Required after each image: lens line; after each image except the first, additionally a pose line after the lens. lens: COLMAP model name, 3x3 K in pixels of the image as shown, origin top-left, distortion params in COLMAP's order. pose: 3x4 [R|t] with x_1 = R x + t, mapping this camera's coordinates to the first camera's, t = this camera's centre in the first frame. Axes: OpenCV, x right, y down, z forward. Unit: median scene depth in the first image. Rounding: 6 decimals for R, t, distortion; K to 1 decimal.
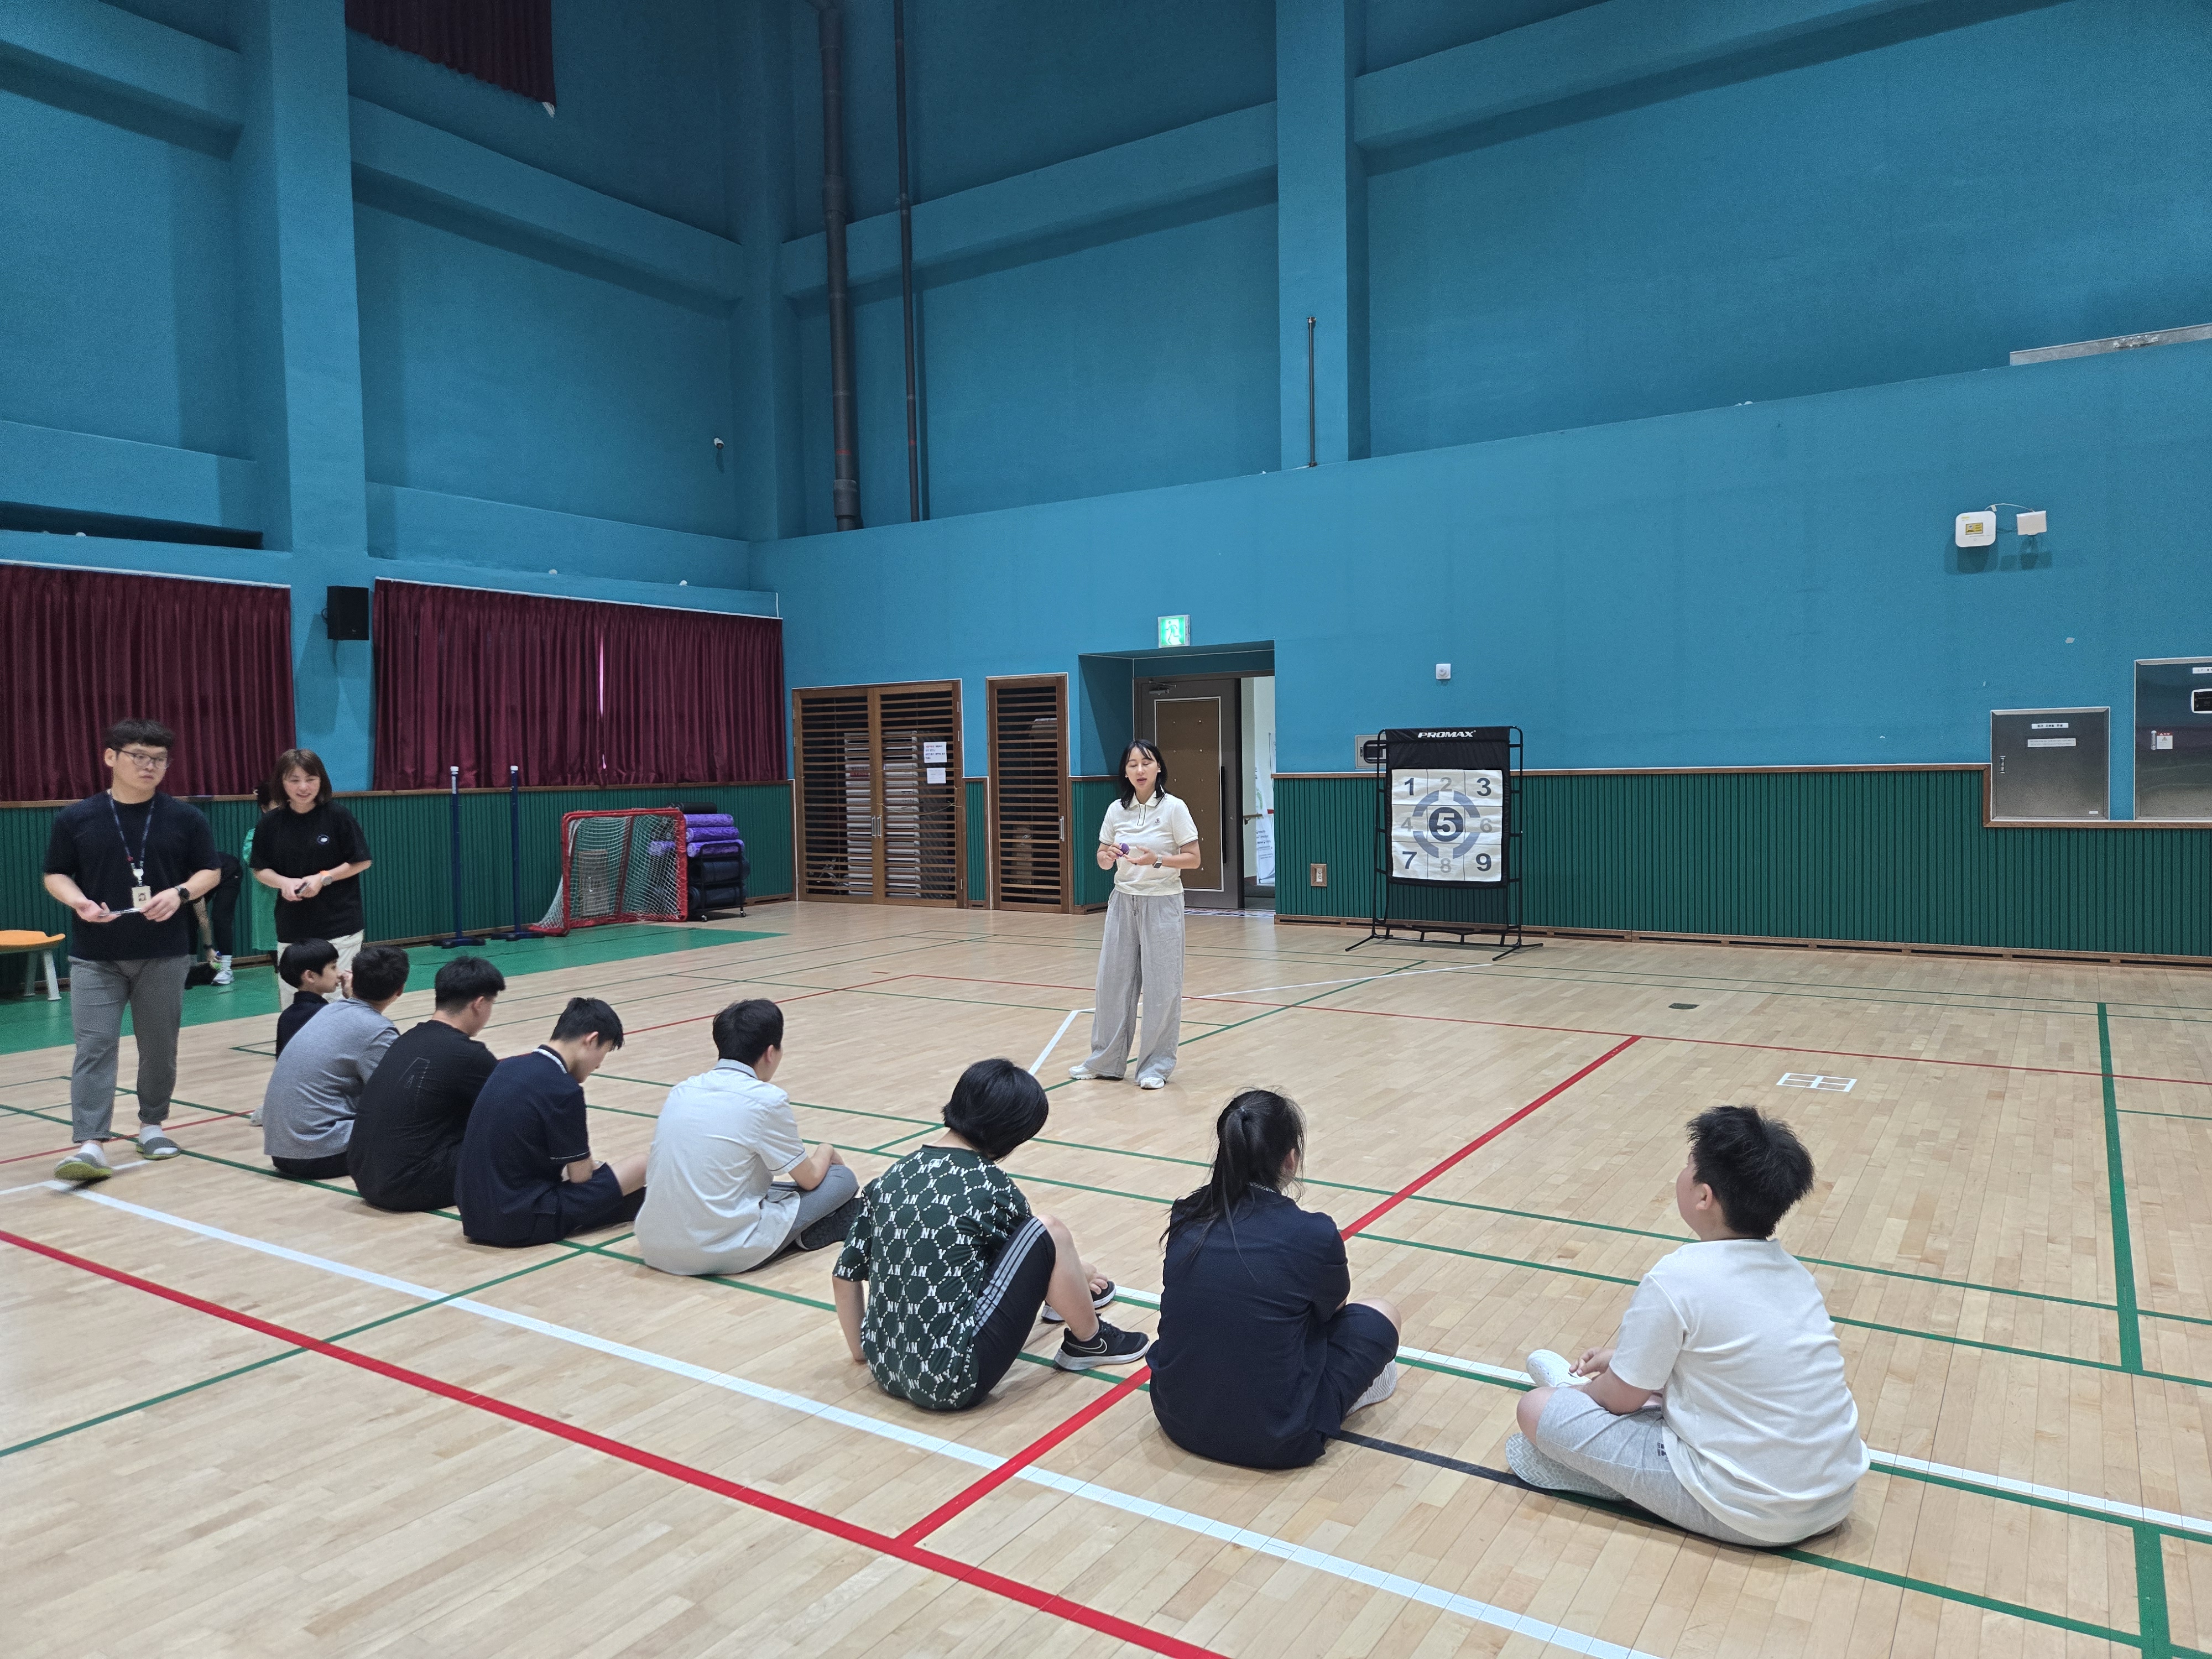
lens RADIAL K [[1494.8, 0, 1107.7], [0, 1494.8, 829.1], [0, 0, 1]] dist [0.032222, -0.017455]
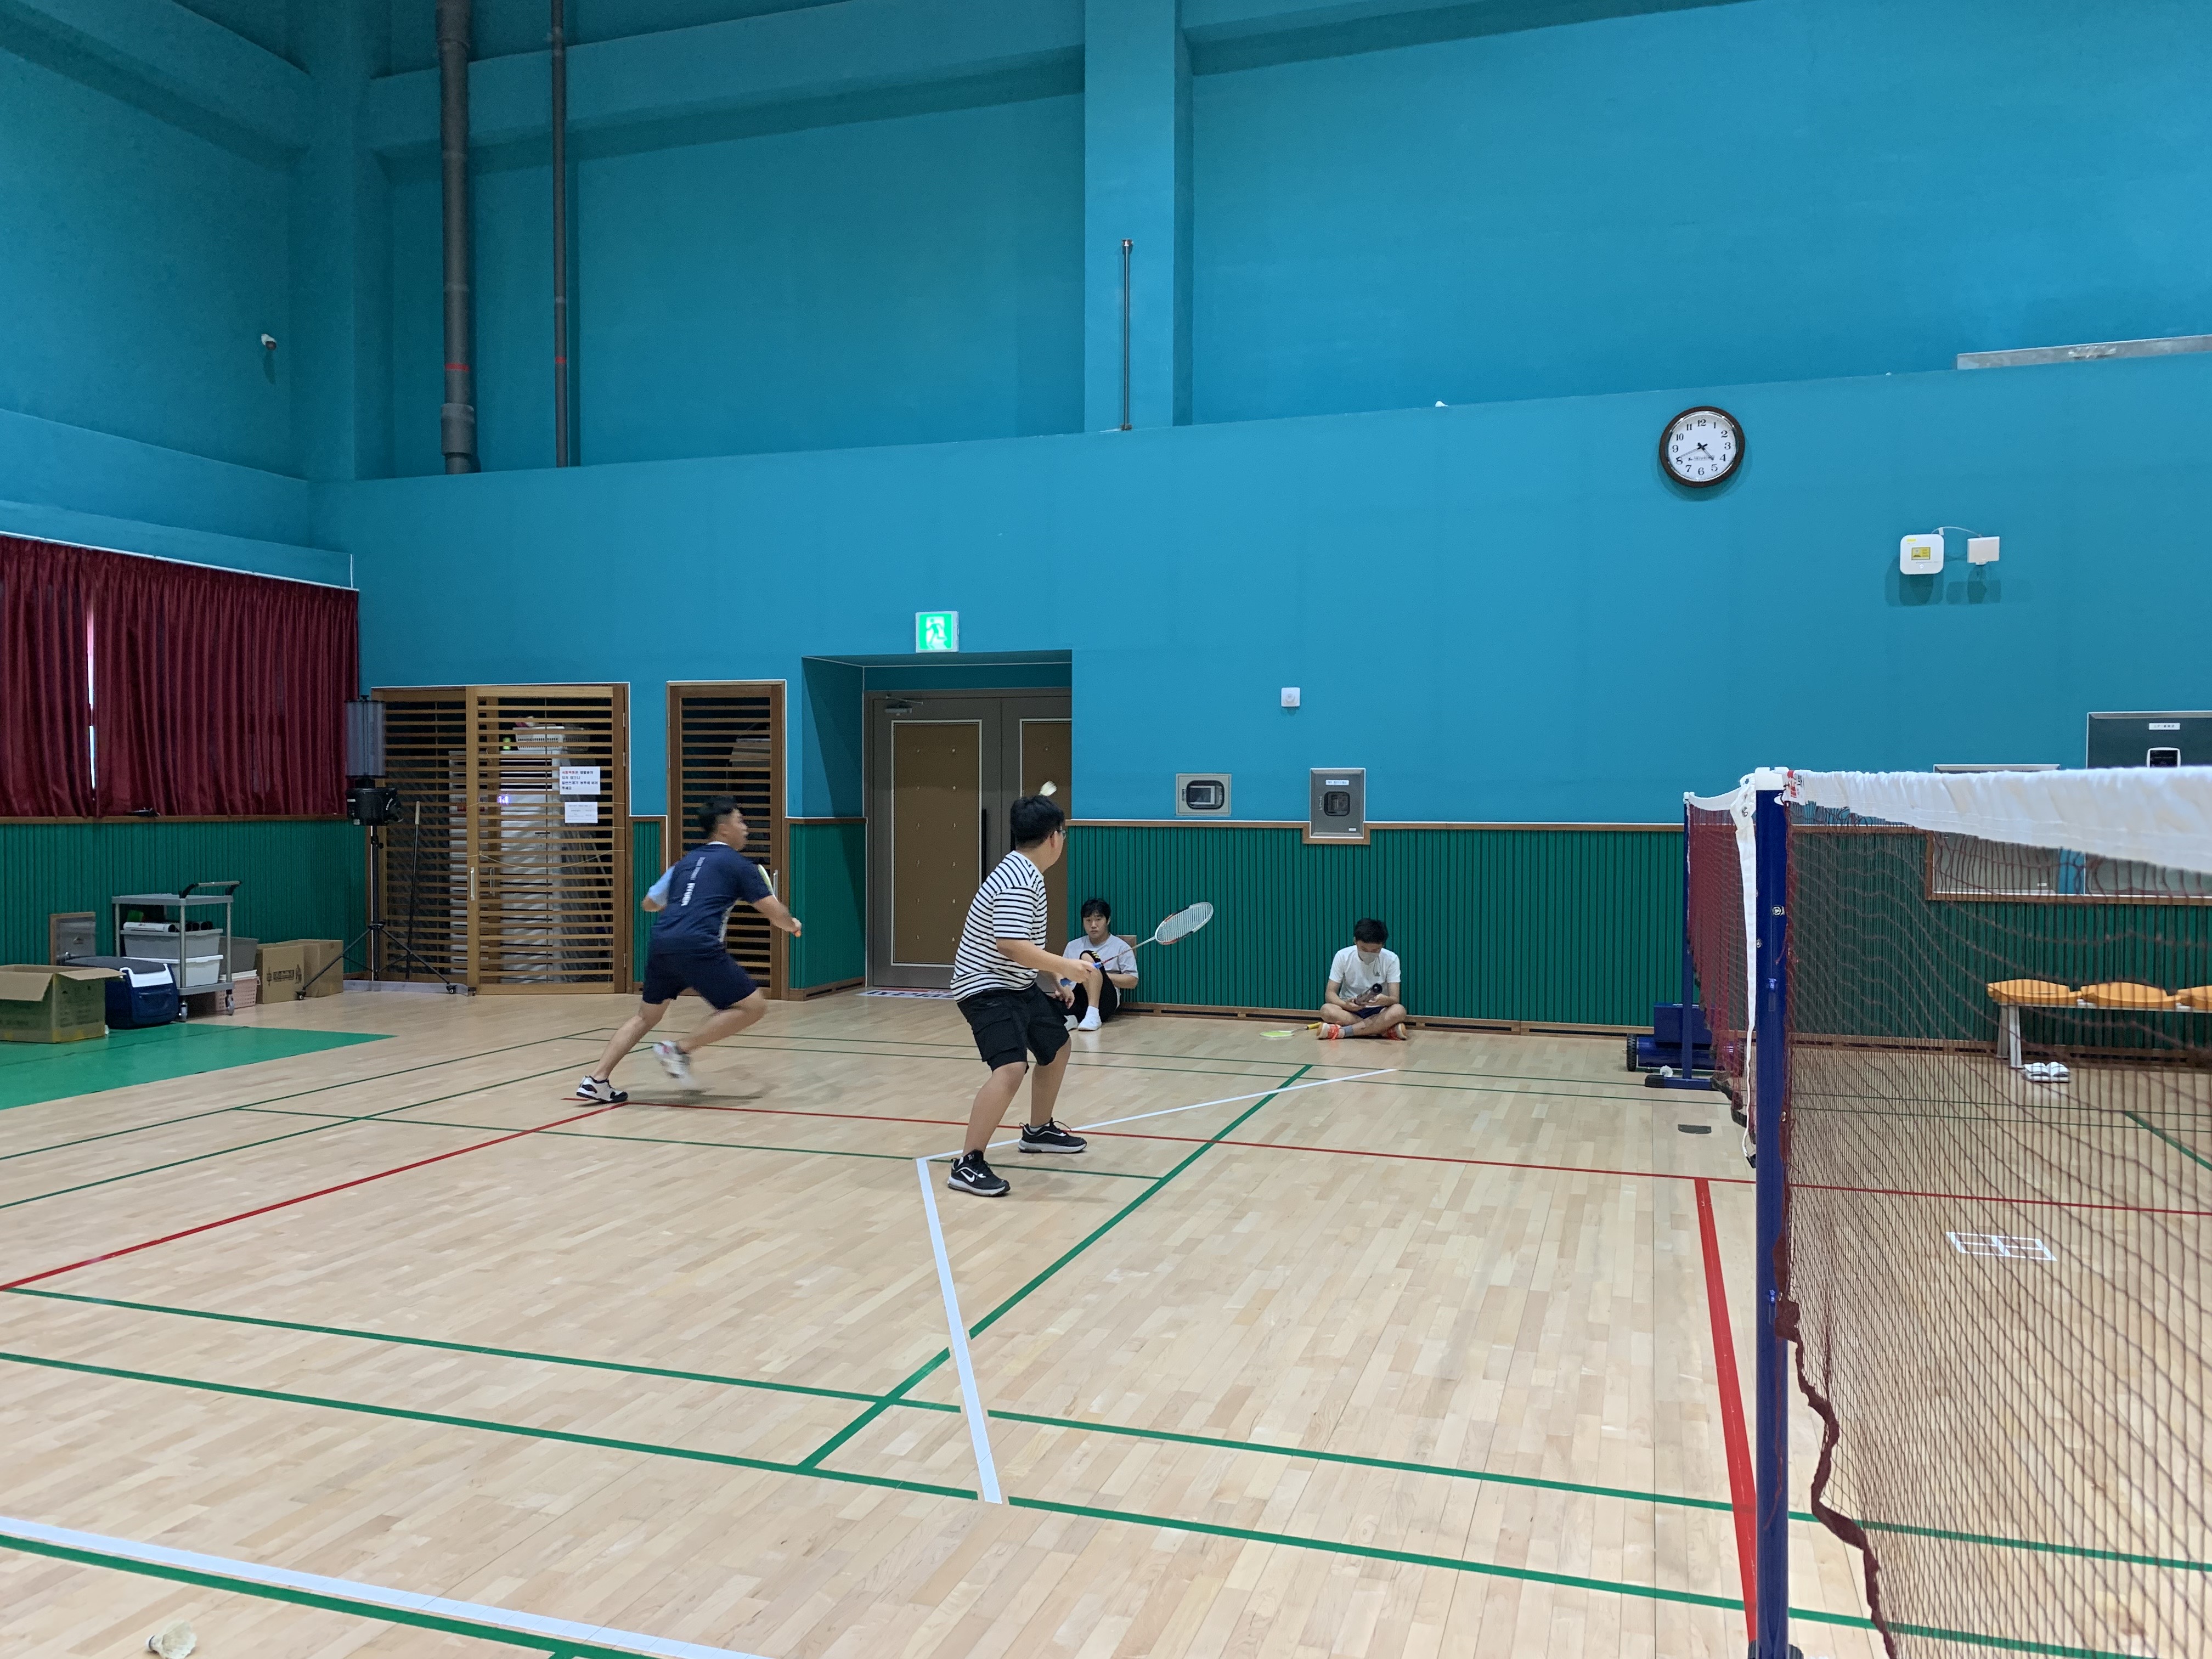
lens RADIAL K [[1695.0, 0, 1102.5], [0, 1695.0, 835.3], [0, 0, 1]] dist [0.047459, -0.062515]
pose [[0.966926, 0.018541, 0.254383, -0.086003], [-0.011900, 0.999548, -0.027620, -0.004286], [-0.254780, 0.023679, 0.966709, 0.128920]]
